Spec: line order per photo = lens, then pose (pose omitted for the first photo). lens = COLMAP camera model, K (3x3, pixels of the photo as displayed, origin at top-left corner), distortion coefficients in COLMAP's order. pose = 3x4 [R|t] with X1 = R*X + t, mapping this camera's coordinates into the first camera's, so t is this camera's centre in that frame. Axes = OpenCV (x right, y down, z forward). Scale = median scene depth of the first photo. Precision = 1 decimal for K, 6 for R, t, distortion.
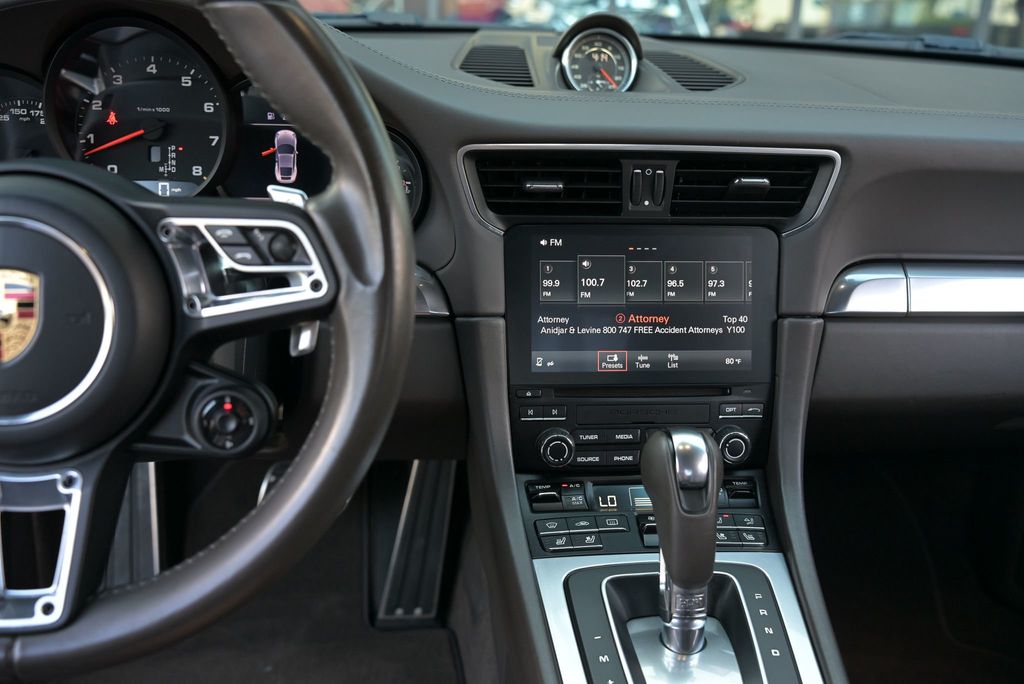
lens RADIAL K [[1019.3, 0, 512.0], [0, 1019.3, 342.0], [0, 0, 1]] dist [0.002012, 0.008544]
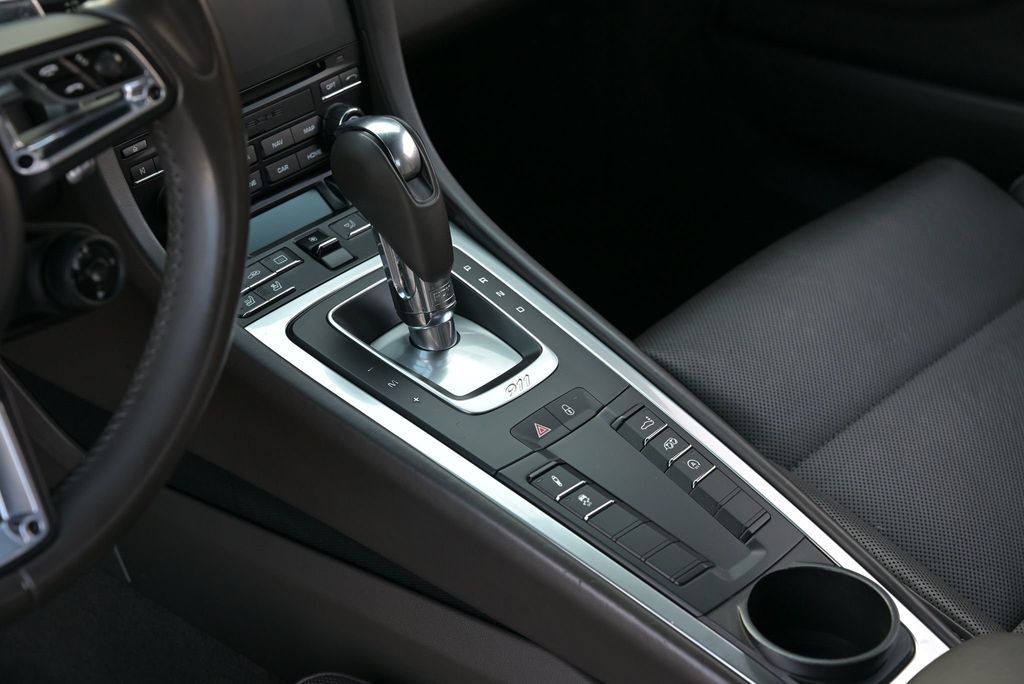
lens RADIAL K [[2267.1, 0, 512.0], [0, 2267.1, 342.0], [0, 0, 1]] dist [-0.005191, 0.001775]
pose [[0.731279, -0.396473, 0.555014, -0.777571], [0.281557, 0.916613, 0.283806, -0.222525], [-0.621255, -0.051273, 0.781930, -0.541141]]
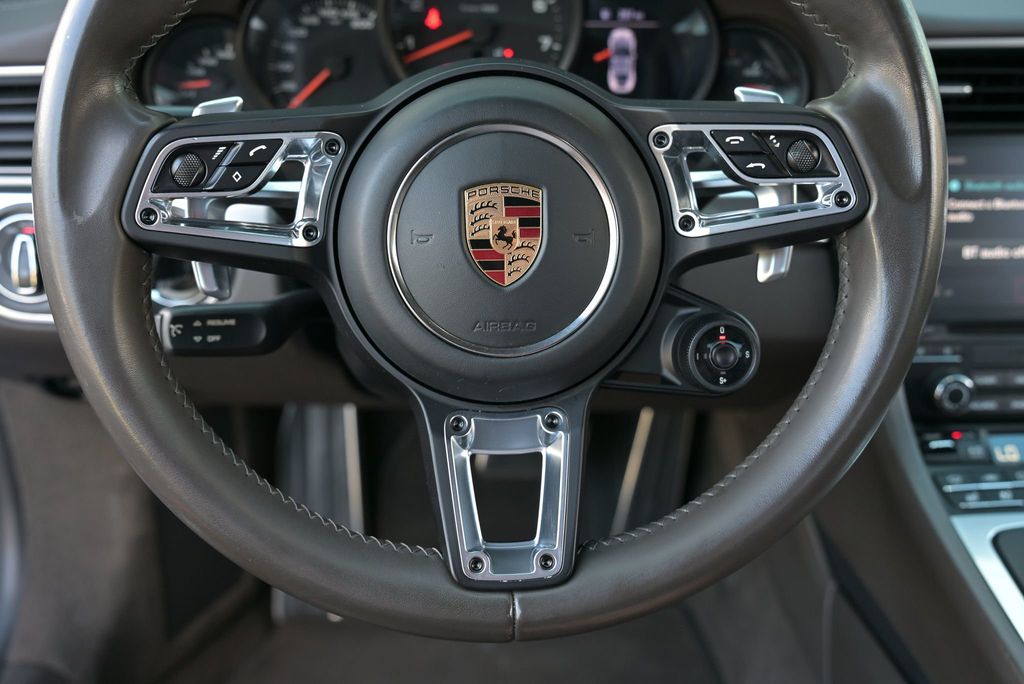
lens RADIAL K [[1162.0, 0, 512.0], [0, 1162.0, 342.0], [0, 0, 1]] dist [0.012914, 0.011900]
pose [[0.999183, -0.002902, -0.040320, -0.284523], [0.004695, 0.999001, 0.044449, 0.014398], [0.040150, -0.044602, 0.998198, -0.010203]]
